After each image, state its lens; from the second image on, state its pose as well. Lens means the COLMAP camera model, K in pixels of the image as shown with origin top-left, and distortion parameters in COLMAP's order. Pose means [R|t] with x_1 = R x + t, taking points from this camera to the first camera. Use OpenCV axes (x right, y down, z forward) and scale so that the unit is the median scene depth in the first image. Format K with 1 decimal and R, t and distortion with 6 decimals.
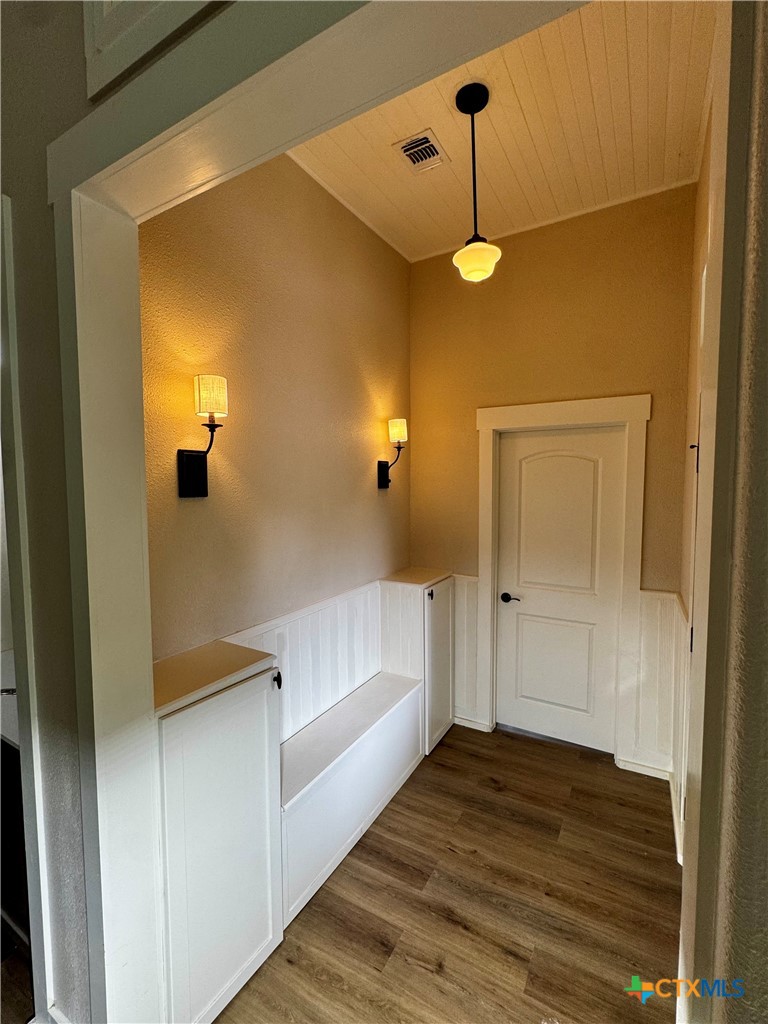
lens RADIAL K [[452.4, 0, 384.3], [0, 452.4, 510.7], [0, 0, 1]] dist [-0.004870, -0.000975]
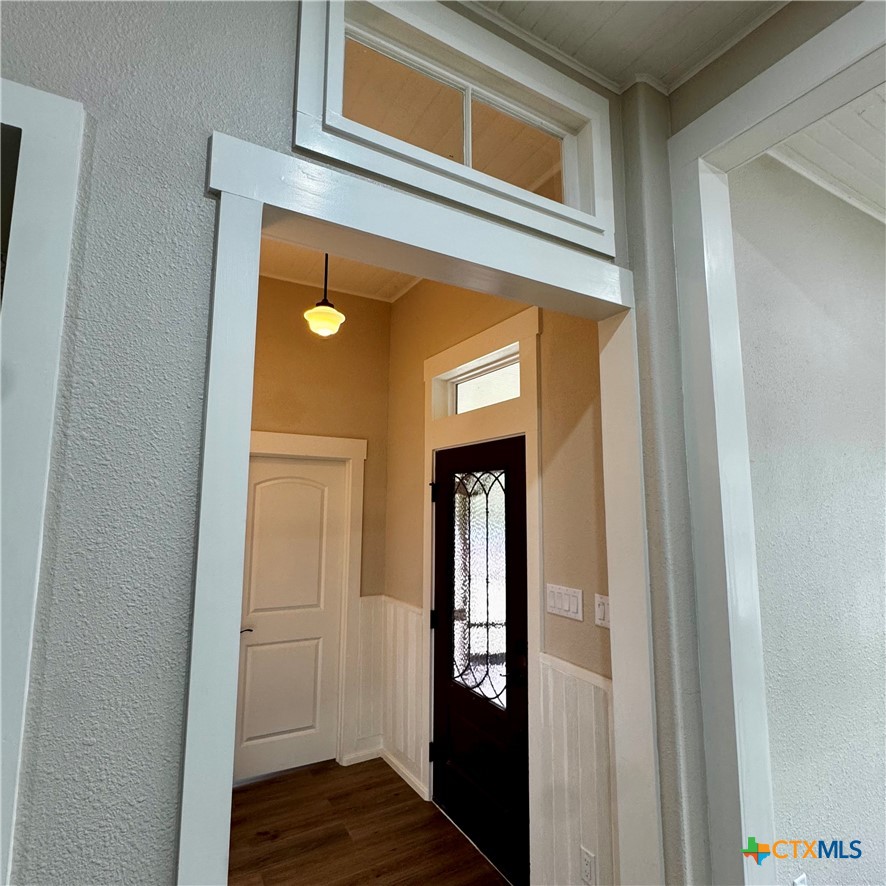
lens RADIAL K [[528.5, 0, 441.5], [0, 528.5, 441.3], [0, 0, 1]] dist [-0.004180, -0.001064]
pose [[0.500446, 0.113980, 0.858232, -0.578455], [0.050559, 0.985757, -0.160398, 0.002390], [-0.864290, 0.123662, 0.487555, 0.064956]]
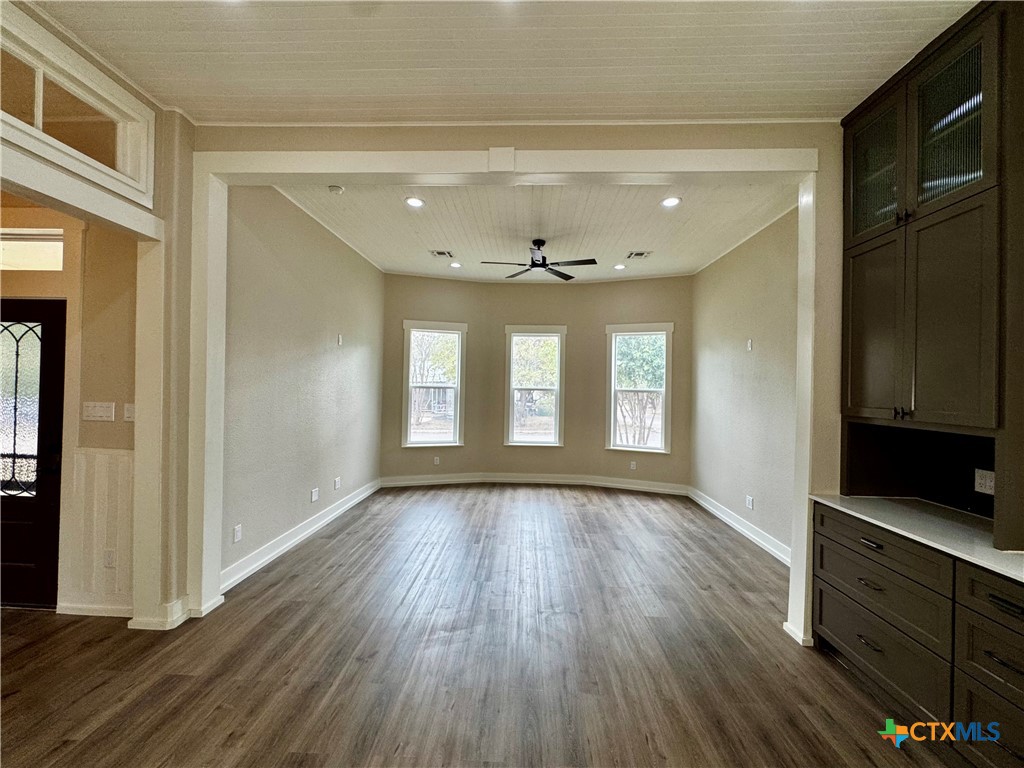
lens RADIAL K [[421.7, 0, 510.8], [0, 421.7, 381.8], [0, 0, 1]] dist [0.004076, -0.000172]
pose [[-0.462259, 0.006557, 0.886721, -1.156397], [0.040587, 0.999081, 0.013770, 0.084892], [-0.885815, 0.042355, -0.462101, -0.091970]]
